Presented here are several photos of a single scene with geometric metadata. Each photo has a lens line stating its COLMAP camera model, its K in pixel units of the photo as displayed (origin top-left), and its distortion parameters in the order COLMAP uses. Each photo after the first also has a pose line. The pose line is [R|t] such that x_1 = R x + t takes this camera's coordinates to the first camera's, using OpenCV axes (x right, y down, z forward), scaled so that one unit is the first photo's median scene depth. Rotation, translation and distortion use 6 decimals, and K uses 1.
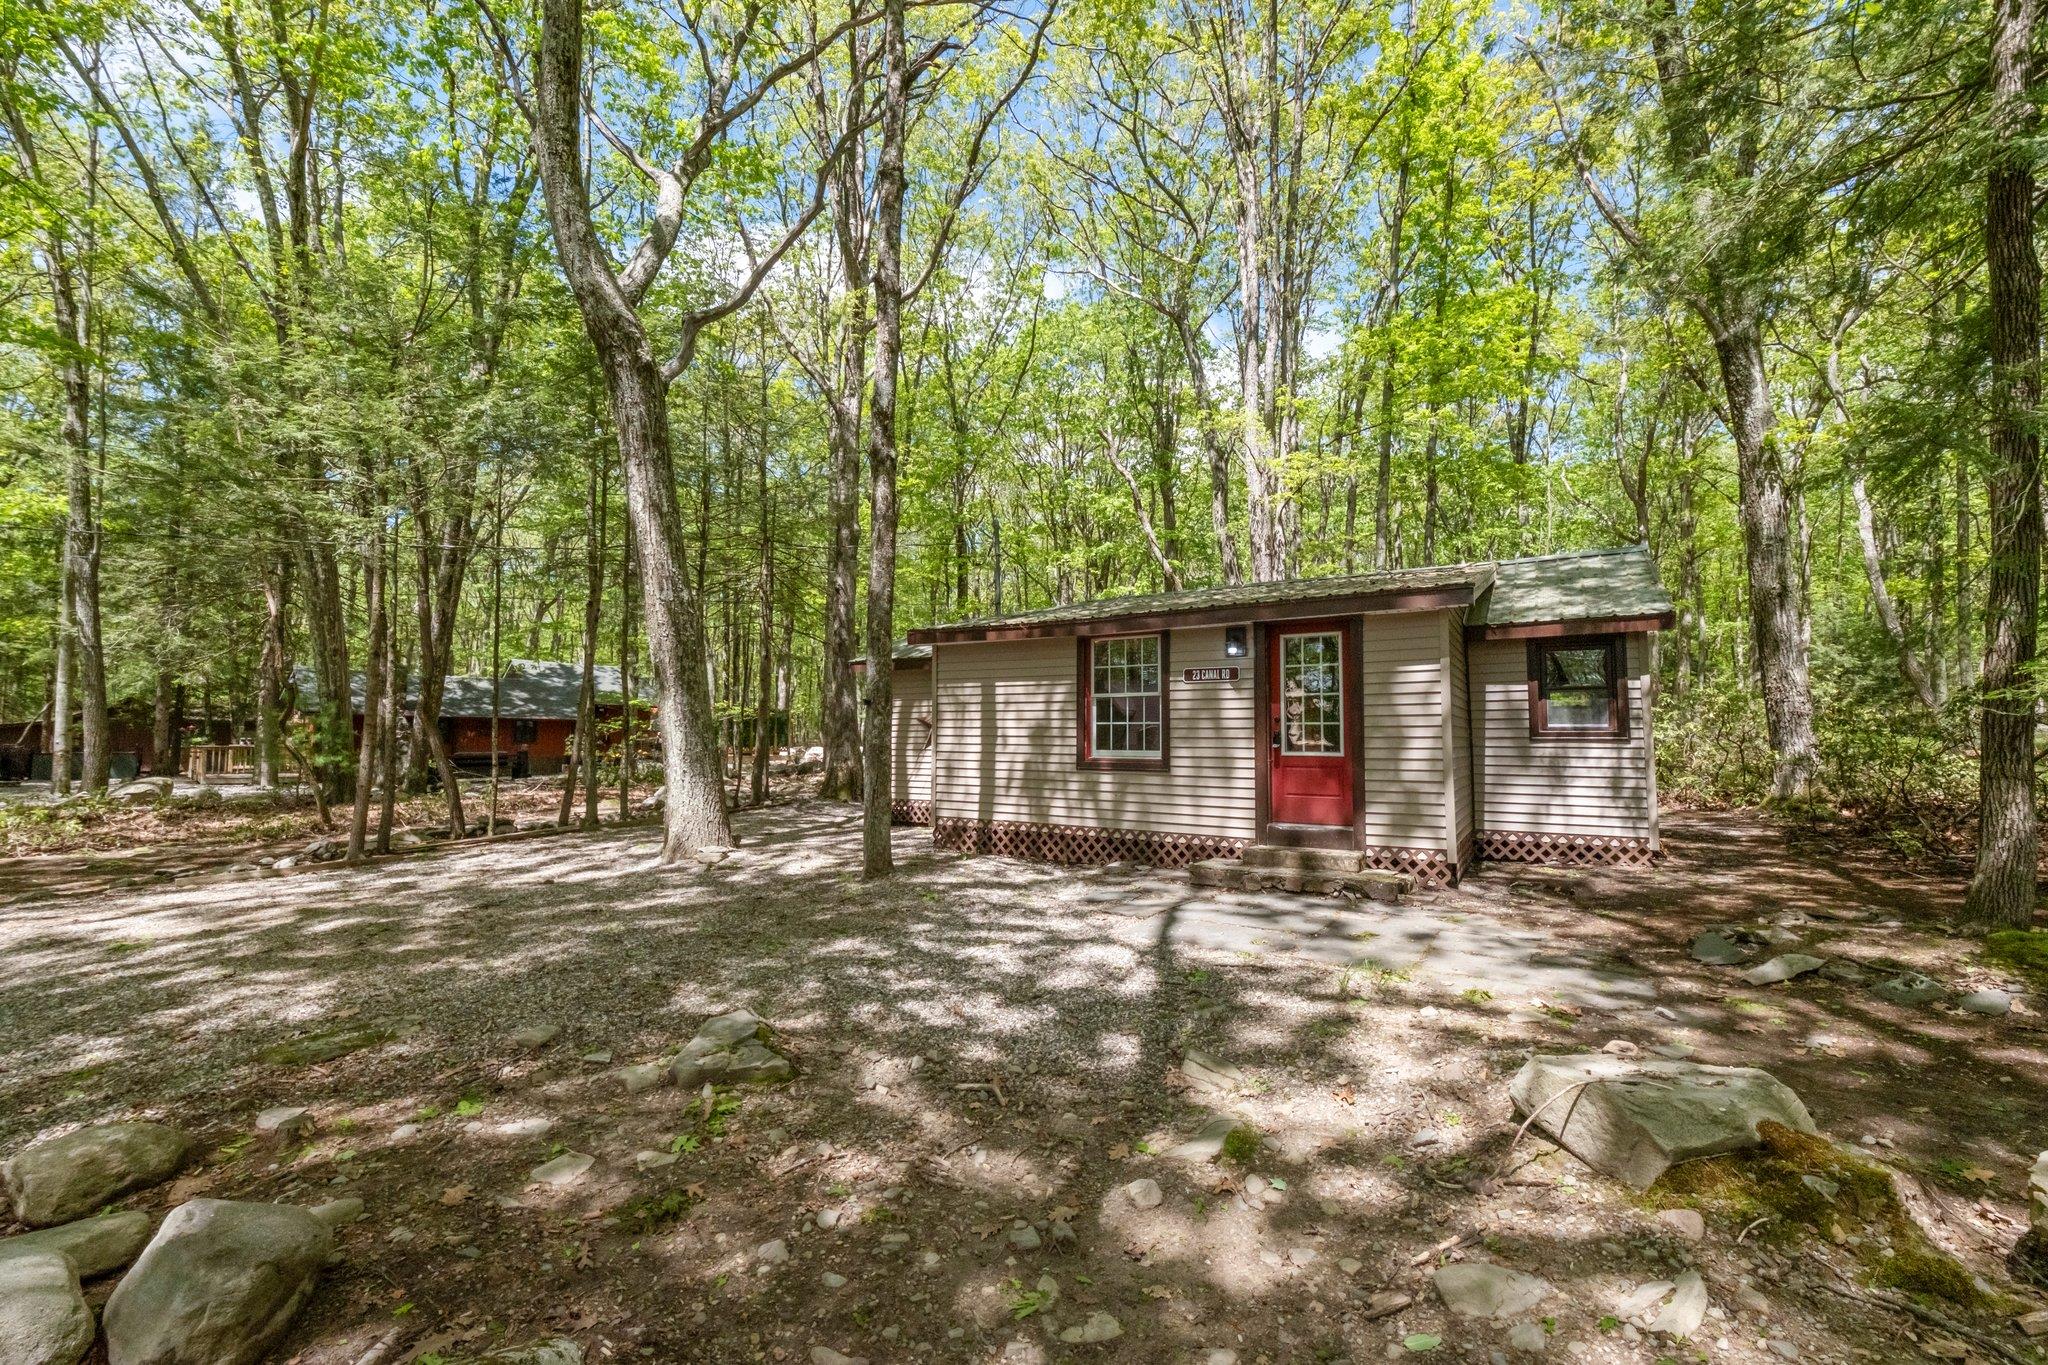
lens RADIAL K [[866.1, 0, 1041.5], [0, 866.1, 644.2], [0, 0, 1]] dist [0.021262, -0.000101]
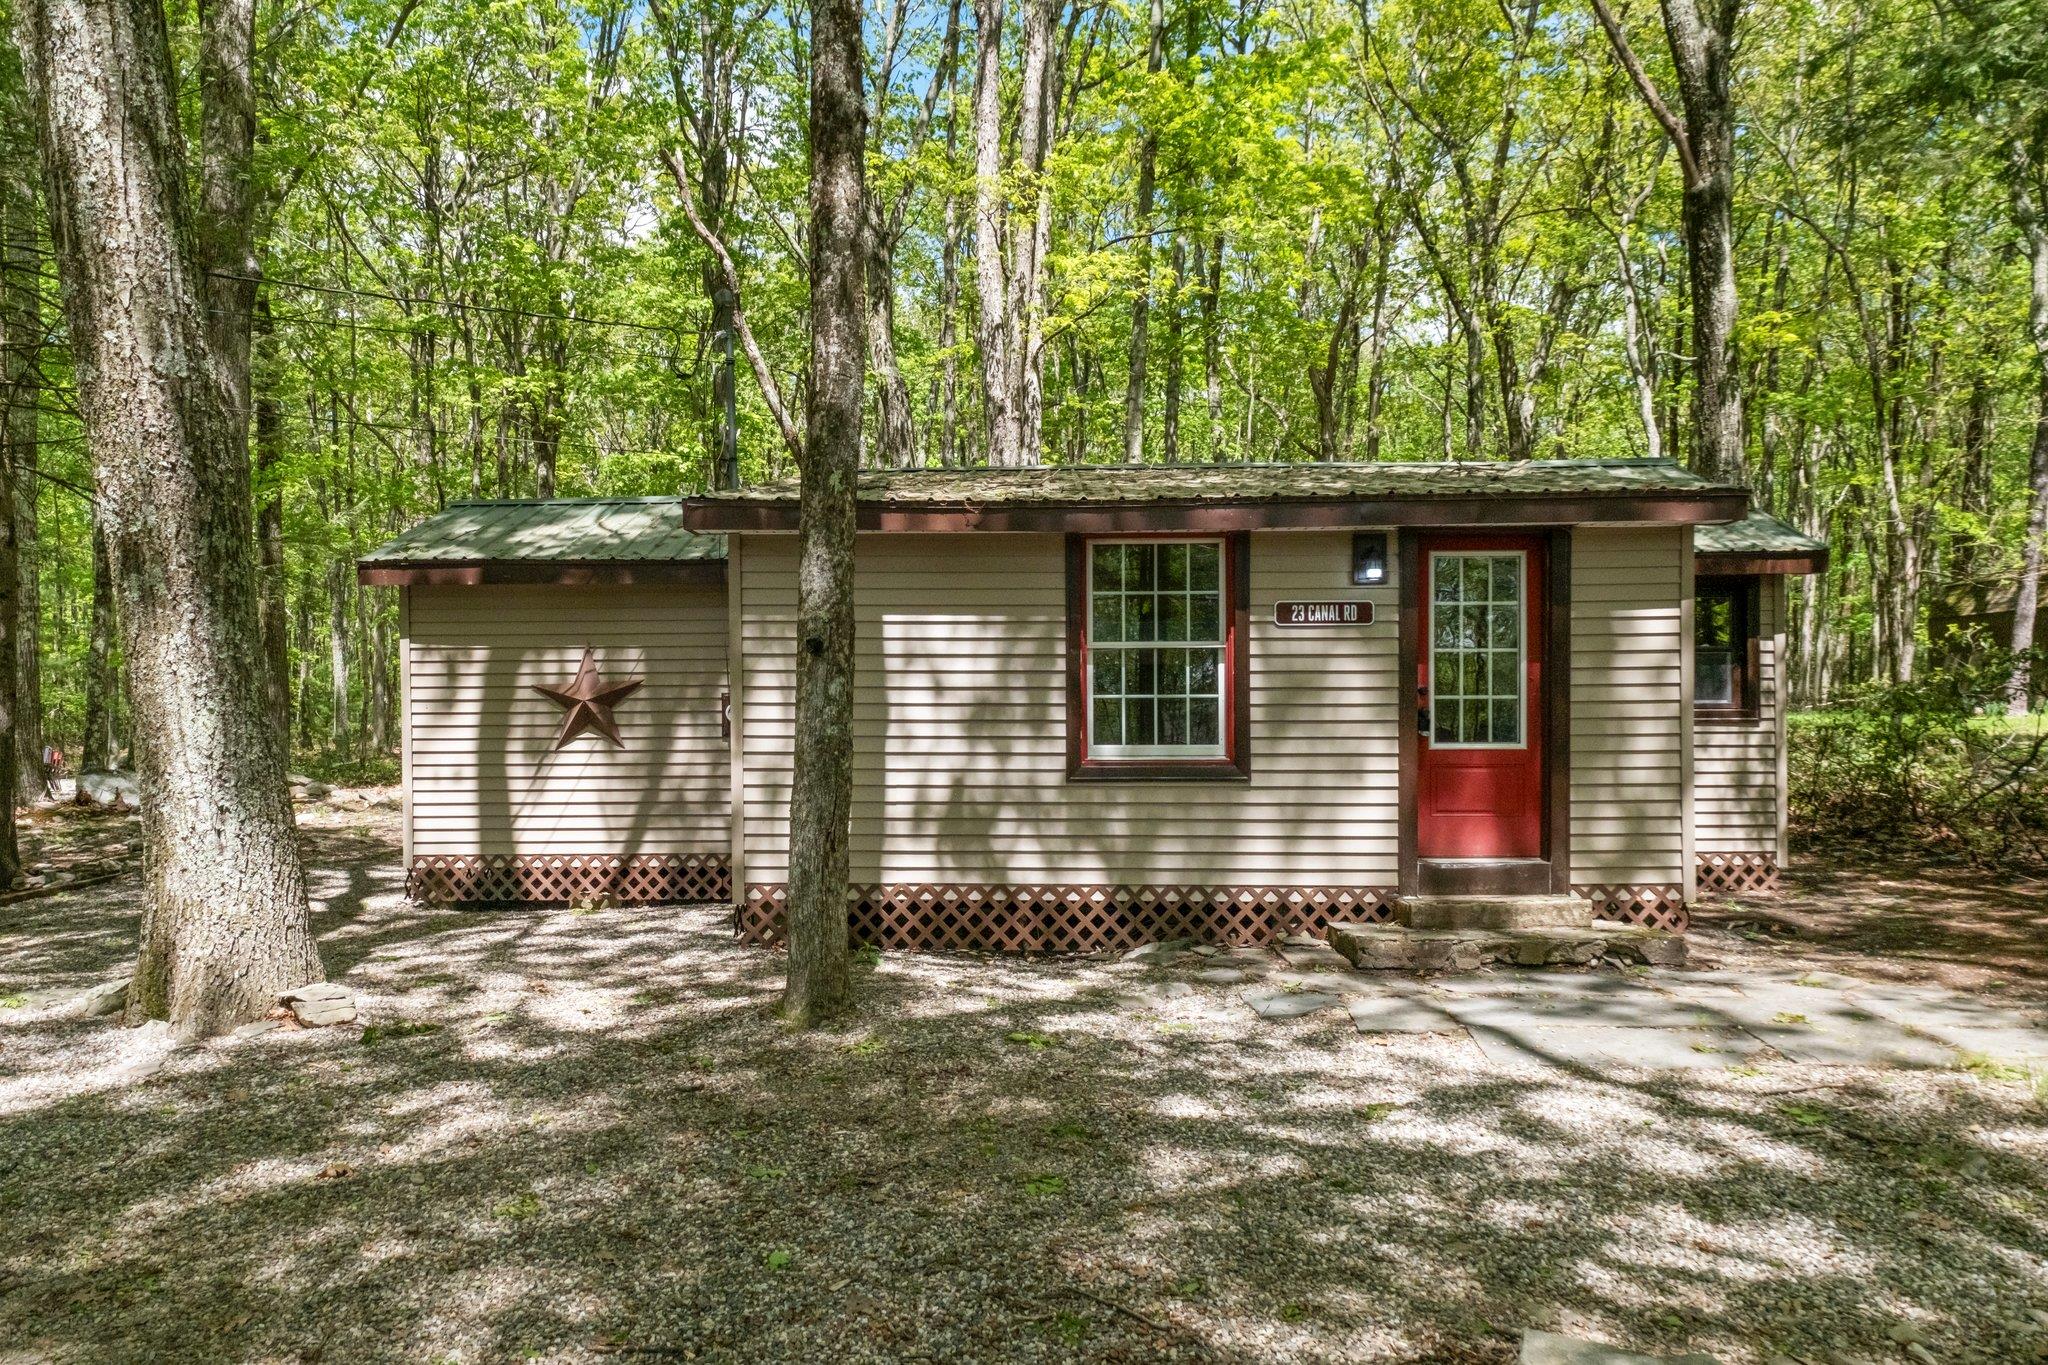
lens RADIAL K [[1440.7, 0, 1024.4], [0, 1440.7, 688.4], [0, 0, 1]] dist [-0.002464, -0.002166]
pose [[0.866228, 0.008041, 0.499585, -0.452564], [-0.047412, 0.996682, 0.066166, 0.030665], [-0.497395, -0.081001, 0.863734, 0.259054]]
